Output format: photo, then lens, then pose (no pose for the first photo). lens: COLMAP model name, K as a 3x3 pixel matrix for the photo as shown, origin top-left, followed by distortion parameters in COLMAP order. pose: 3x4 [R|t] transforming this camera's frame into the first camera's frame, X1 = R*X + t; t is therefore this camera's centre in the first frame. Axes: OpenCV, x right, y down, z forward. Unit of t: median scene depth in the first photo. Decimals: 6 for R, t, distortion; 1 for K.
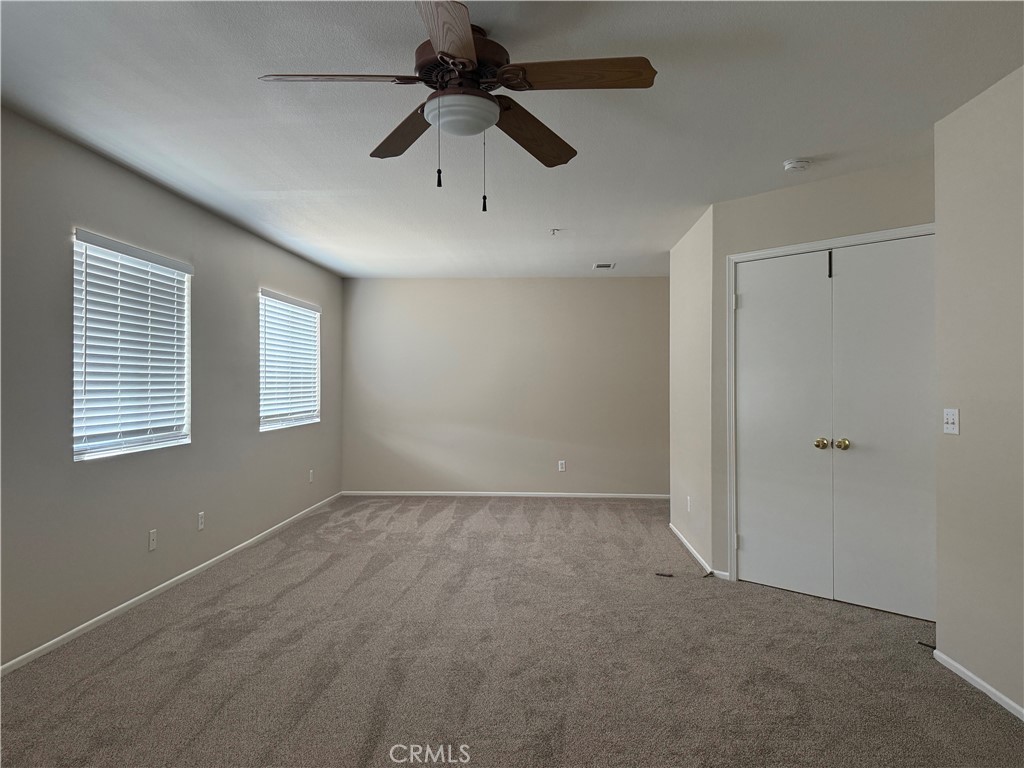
lens RADIAL K [[716.4, 0, 512.0], [0, 716.4, 384.0], [0, 0, 1]] dist [0.070805, -0.109002]
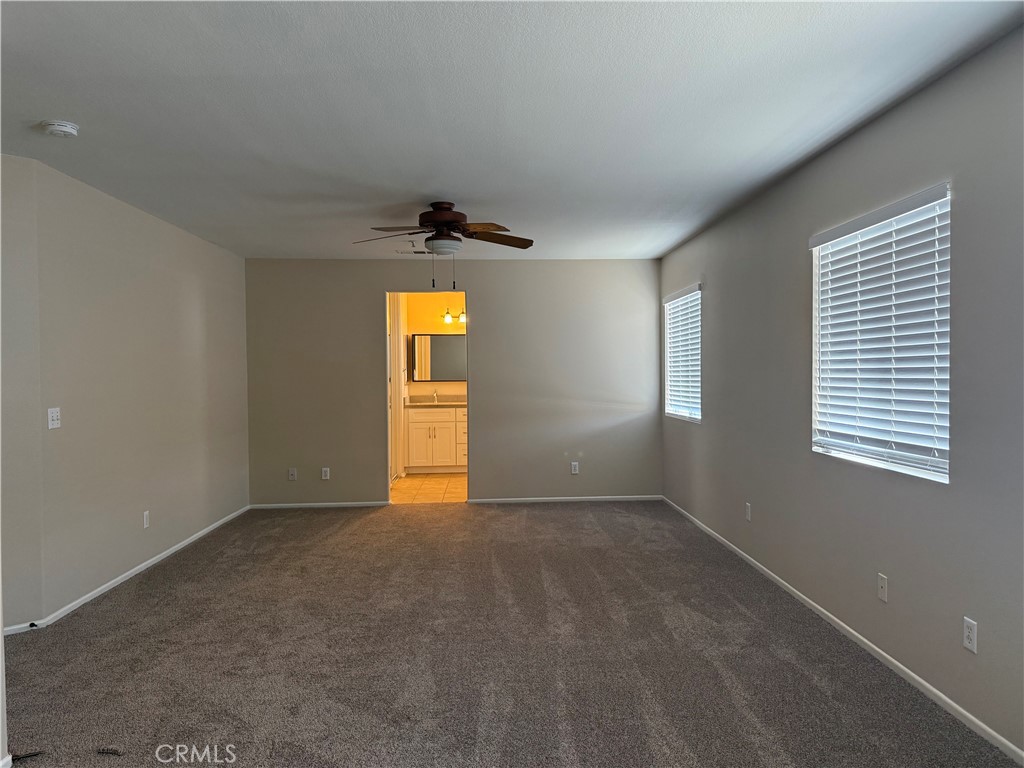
lens RADIAL K [[716.4, 0, 512.0], [0, 716.4, 384.0], [0, 0, 1]] dist [0.070805, -0.109002]
pose [[-0.996710, 0.009774, -0.080461, -0.053542], [0.008746, 0.999876, 0.013117, -0.012343], [0.080579, 0.012370, -0.996671, 1.863954]]
